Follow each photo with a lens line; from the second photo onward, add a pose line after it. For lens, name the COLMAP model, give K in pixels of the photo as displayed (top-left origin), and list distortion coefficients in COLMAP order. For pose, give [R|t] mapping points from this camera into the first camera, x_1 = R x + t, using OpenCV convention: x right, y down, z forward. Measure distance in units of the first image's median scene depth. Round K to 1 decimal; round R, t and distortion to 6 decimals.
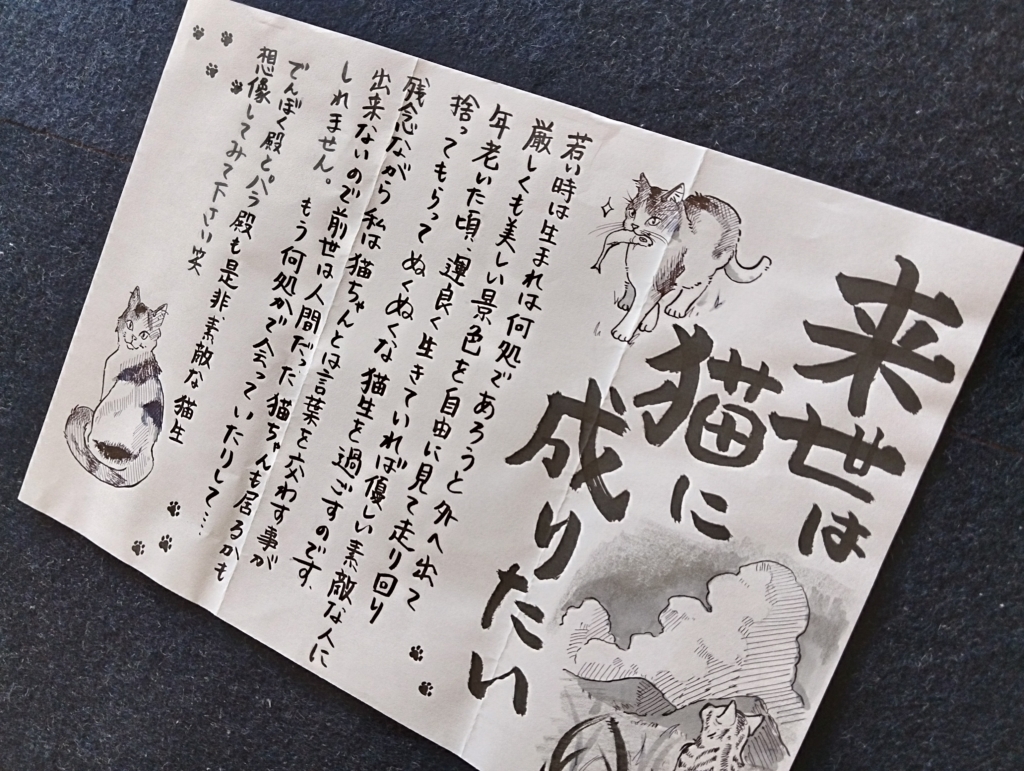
lens RADIAL K [[844.7, 0, 513.2], [0, 844.7, 387.0], [0, 0, 1]] dist [-0.034772, -0.010100]
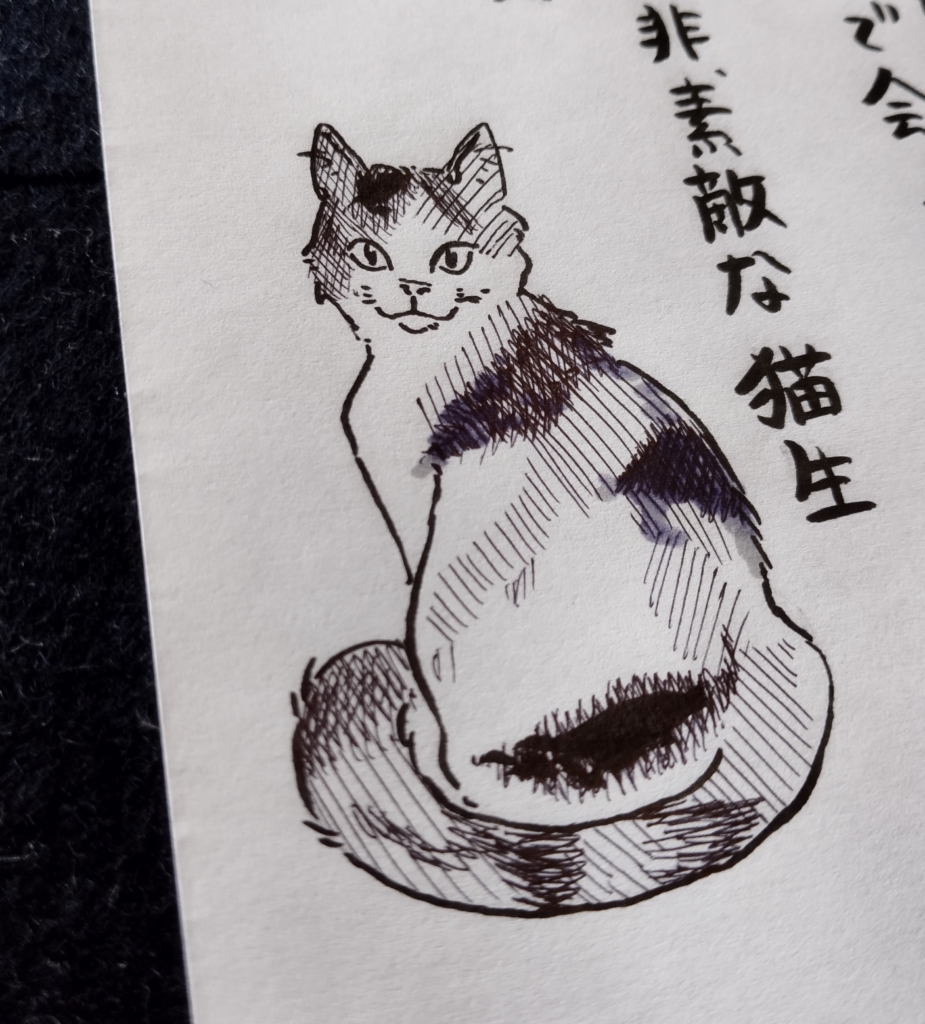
lens RADIAL K [[959.1, 0, 461.9], [0, 959.1, 511.3], [0, 0, 1]] dist [-0.010600, 0.000000]
pose [[0.754218, -0.369420, 0.542848, -0.637883], [0.528000, 0.832676, -0.166935, 0.051641], [-0.390347, 0.412529, 0.823073, 0.814576]]
